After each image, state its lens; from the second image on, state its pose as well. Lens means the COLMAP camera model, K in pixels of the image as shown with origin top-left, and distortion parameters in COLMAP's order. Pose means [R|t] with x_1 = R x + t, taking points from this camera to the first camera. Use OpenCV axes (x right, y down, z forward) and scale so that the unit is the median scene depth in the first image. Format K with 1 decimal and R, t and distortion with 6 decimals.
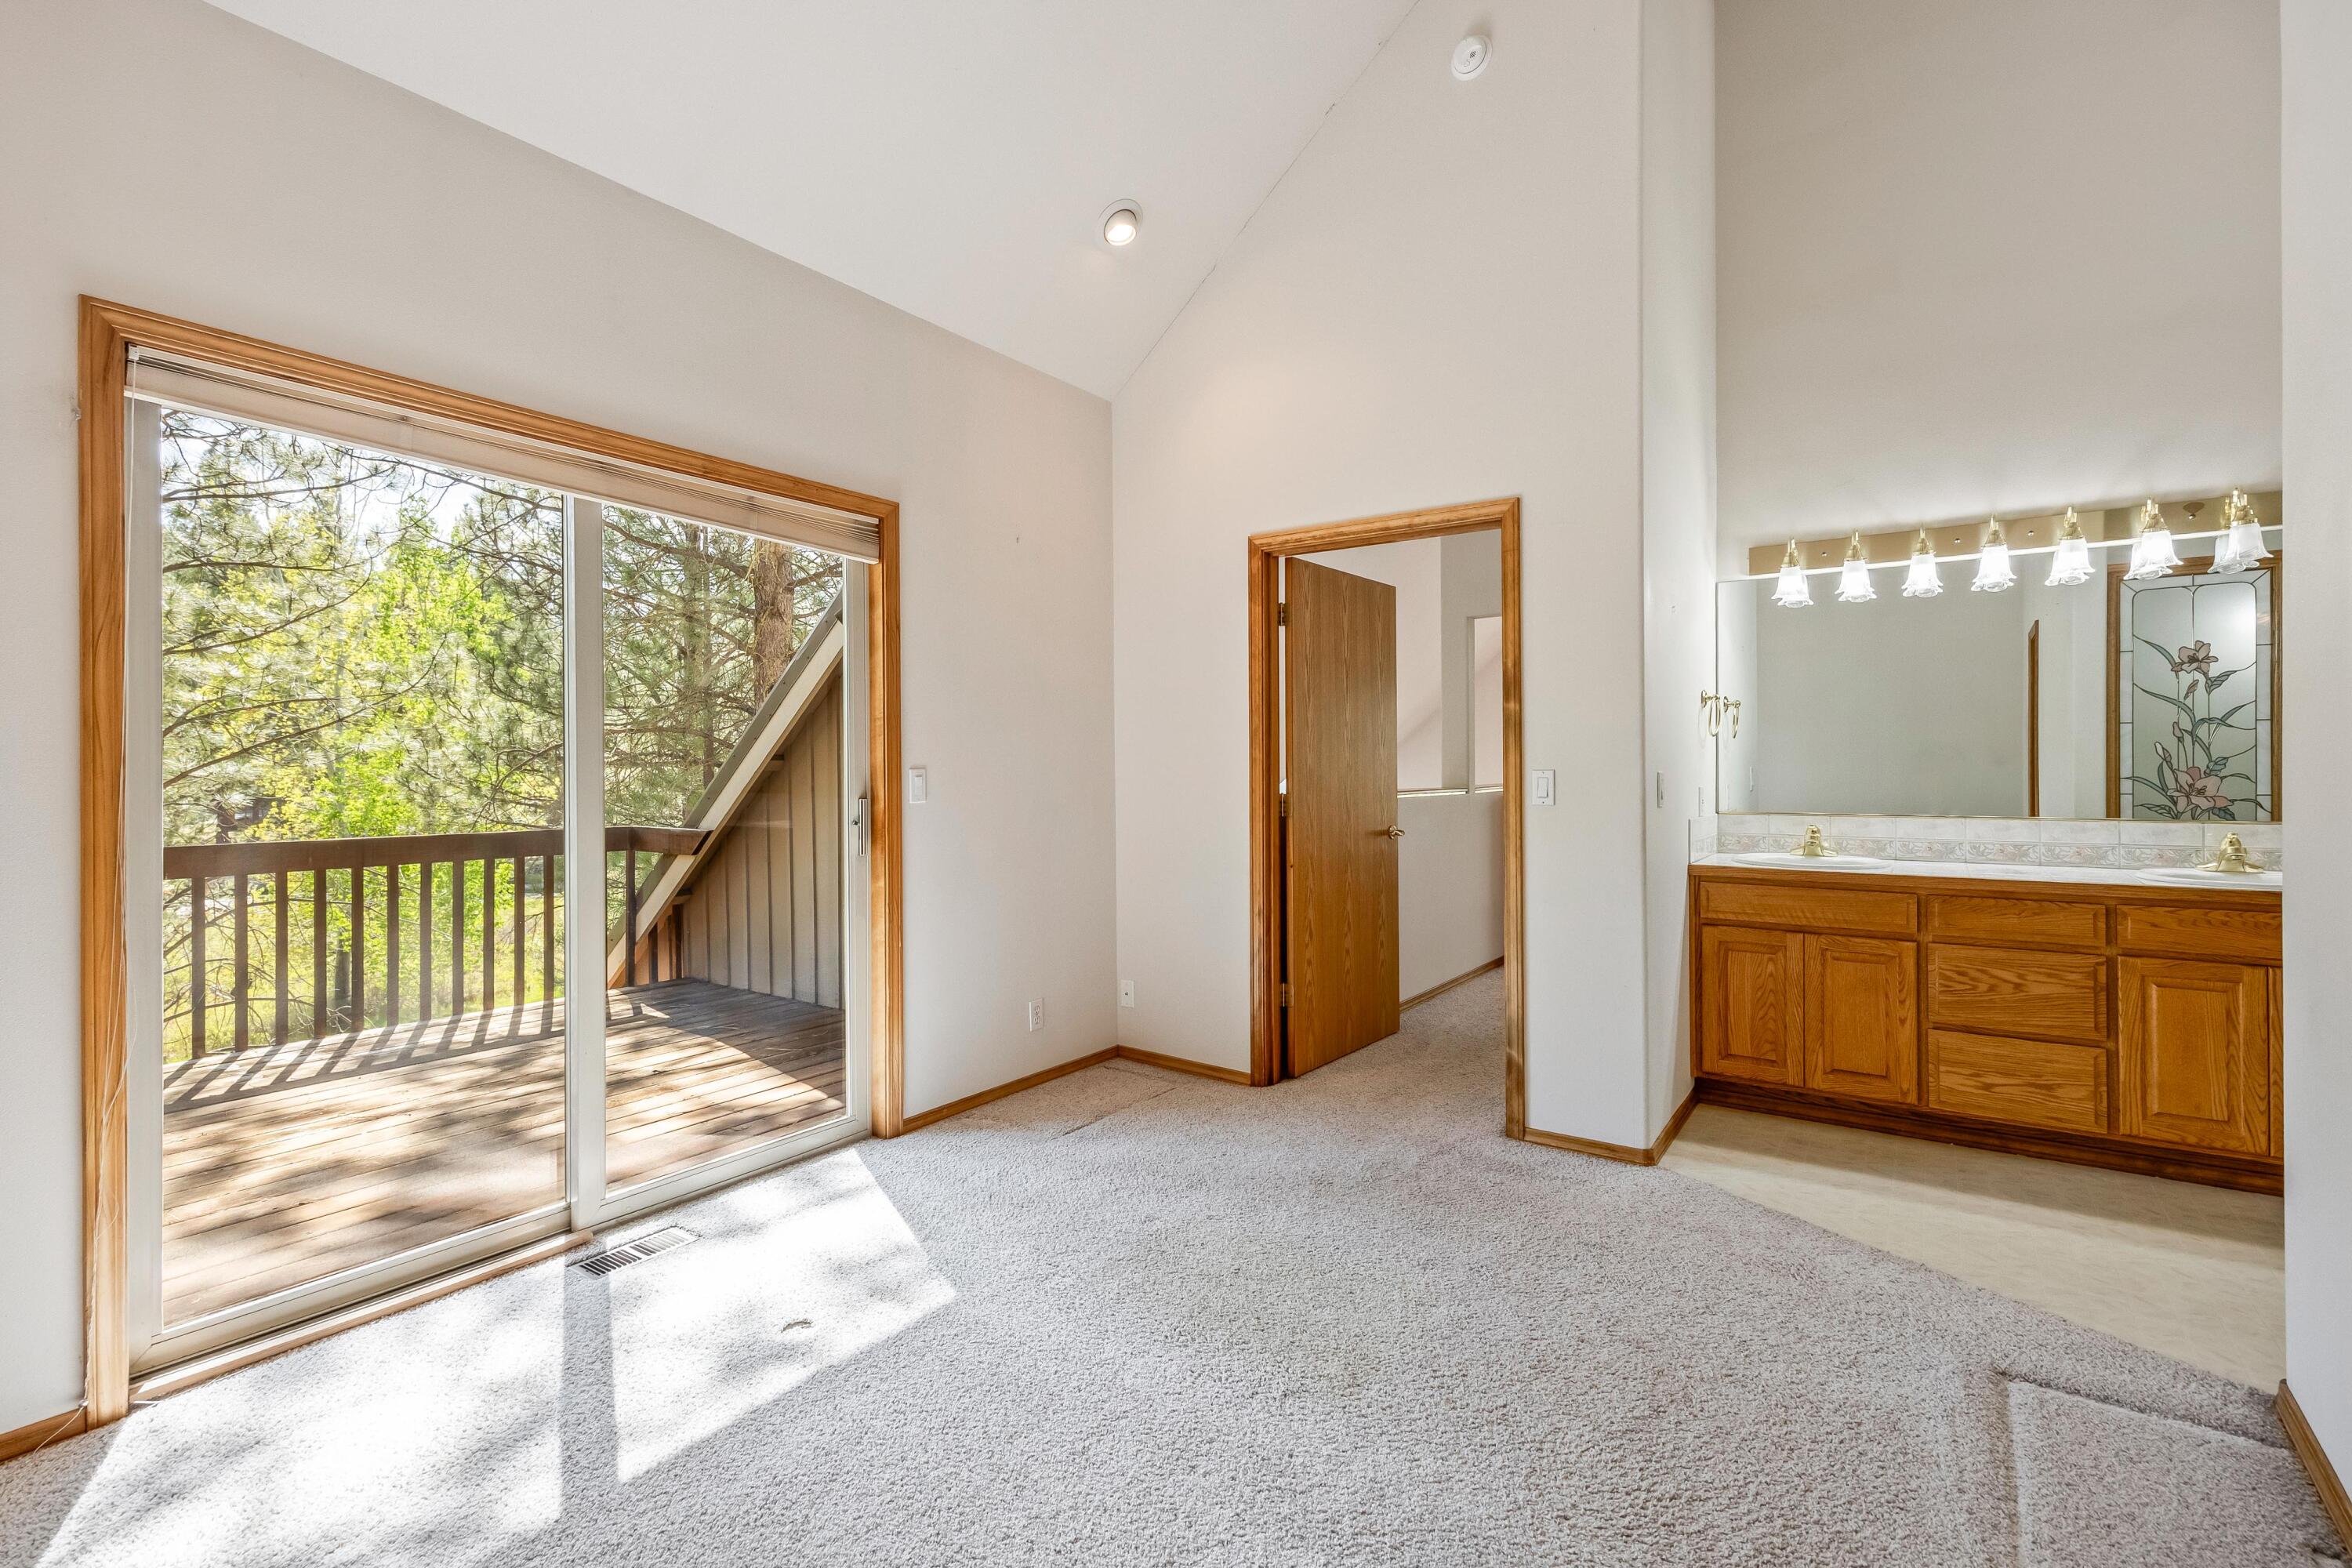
lens RADIAL K [[1043.3, 0, 1199.0], [0, 1043.3, 774.2], [0, 0, 1]] dist [0.014635, -0.003312]
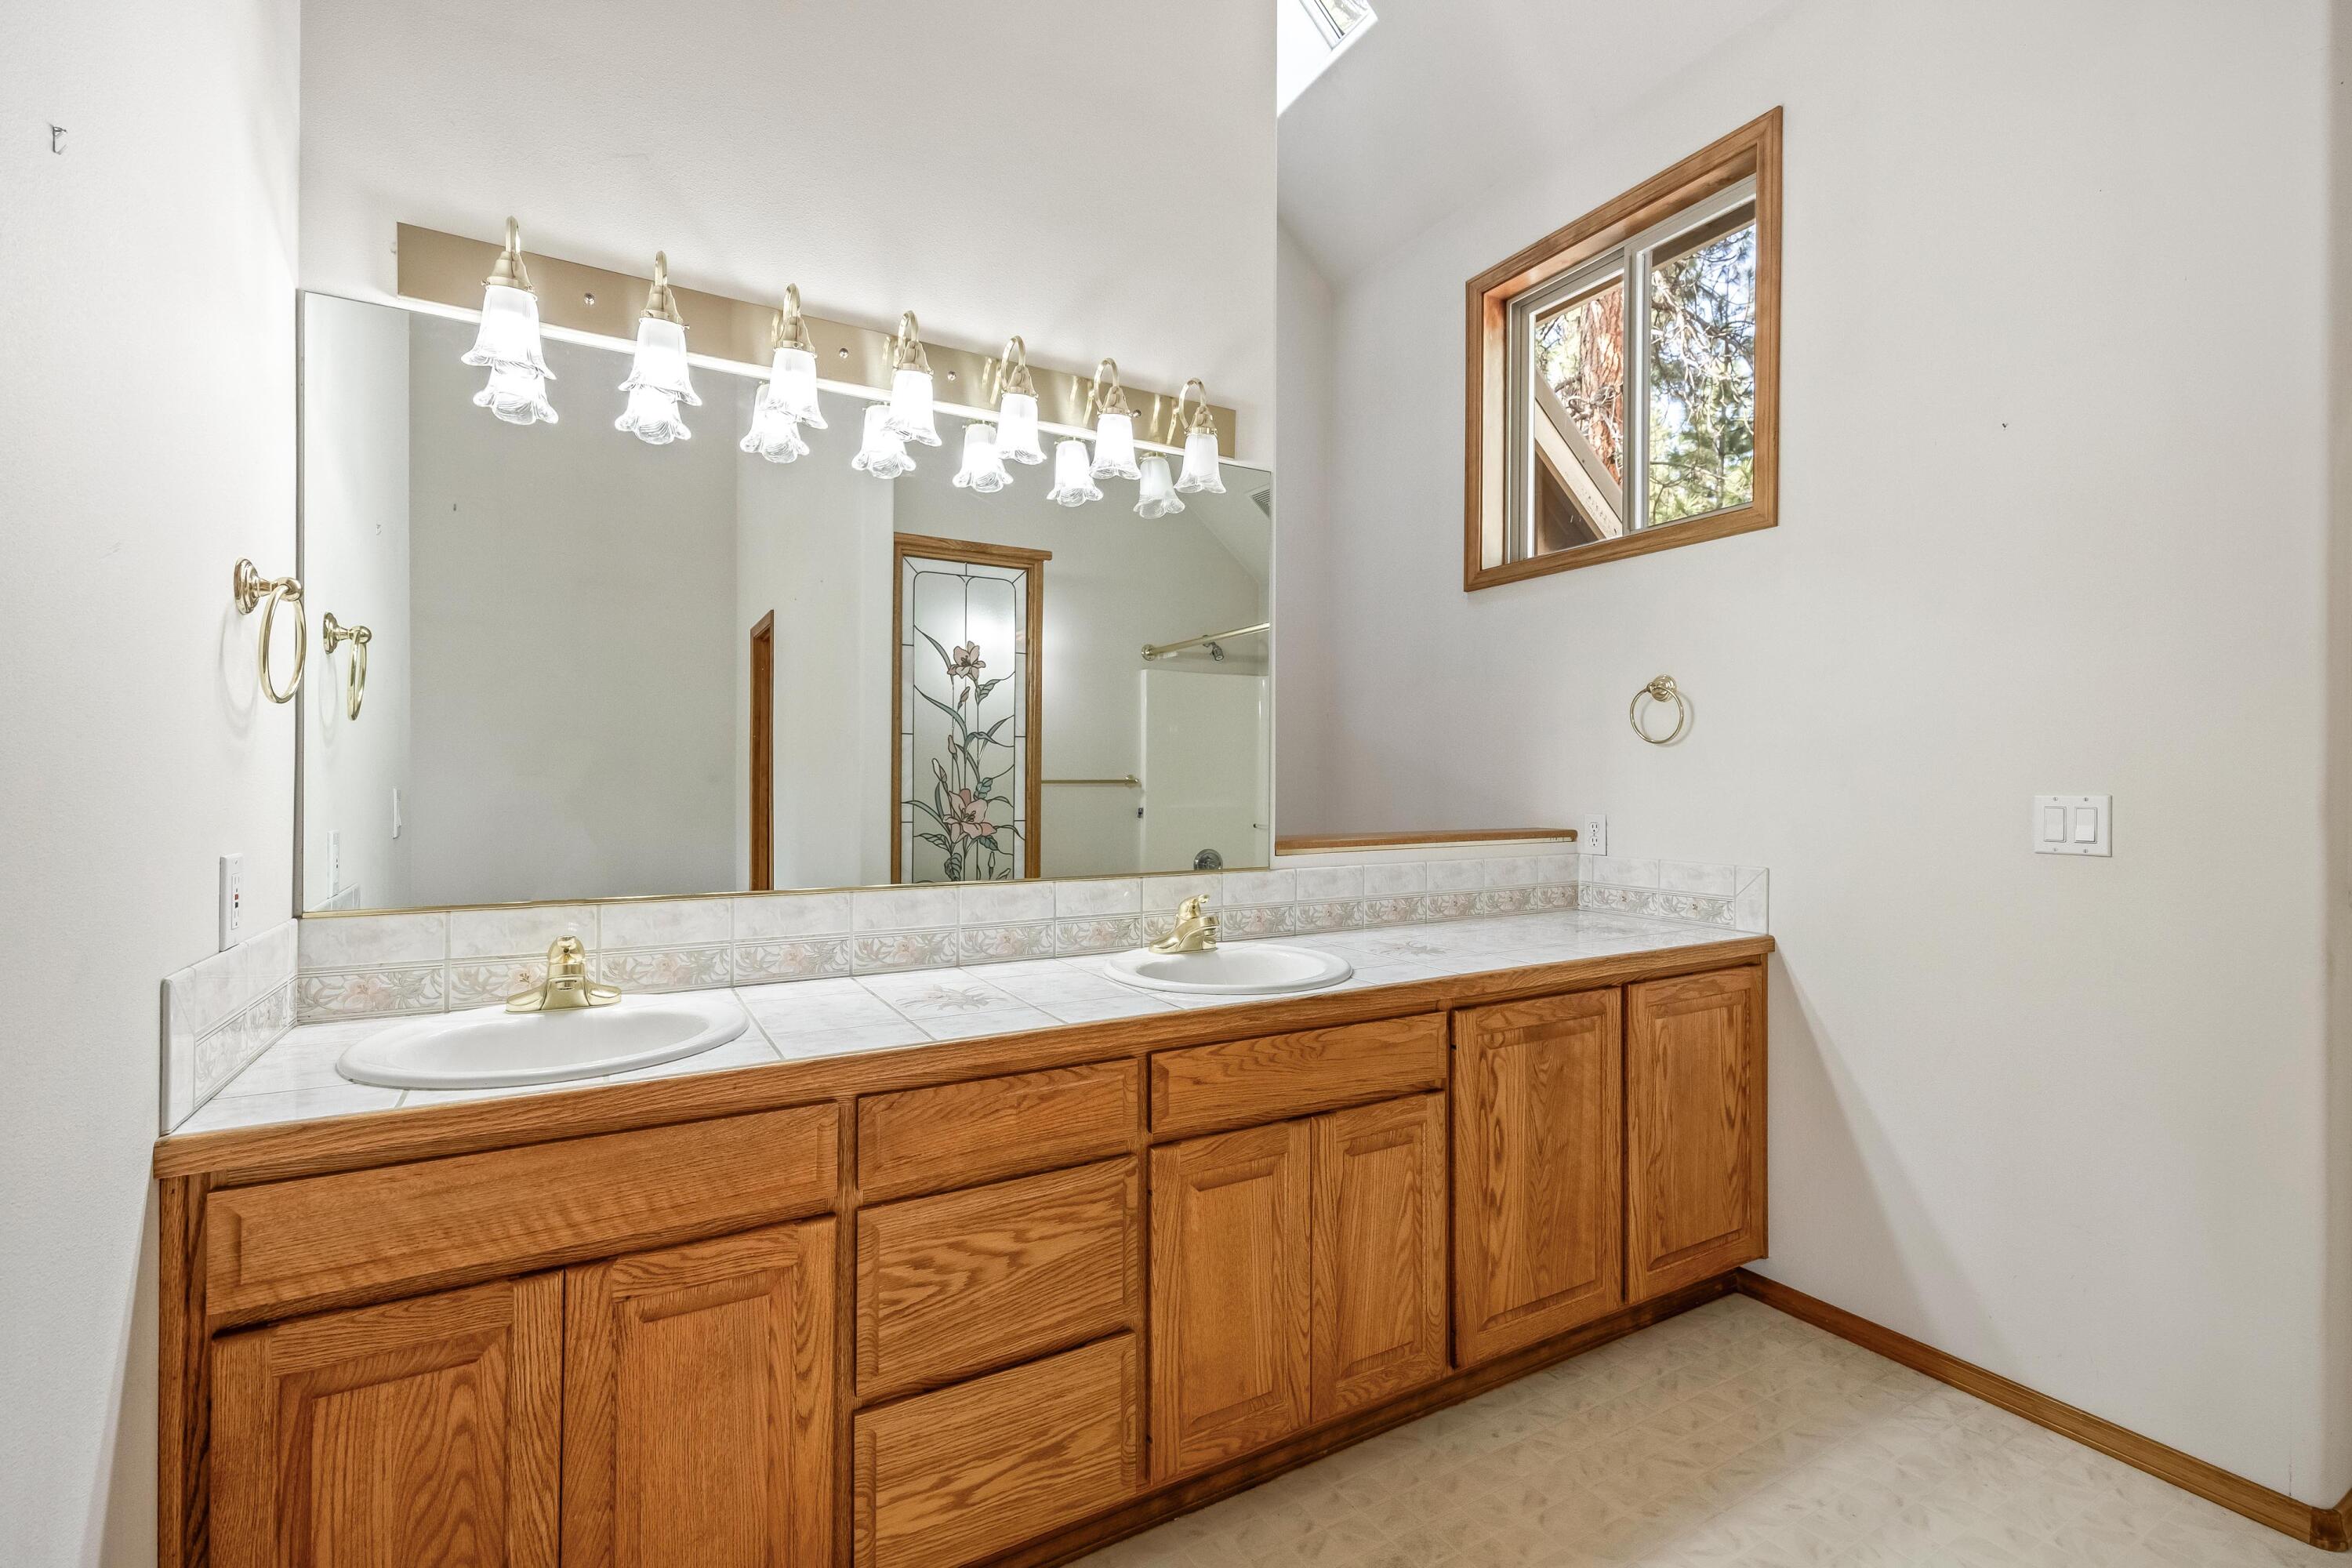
lens RADIAL K [[1043.3, 0, 1171.4], [0, 1043.3, 774.9], [0, 0, 1]] dist [0.014635, -0.003312]
pose [[0.429100, 0.011891, 0.903179, 0.317644], [0.000642, 0.999909, -0.013470, -0.008309], [-0.903257, 0.006360, 0.429053, 0.612319]]
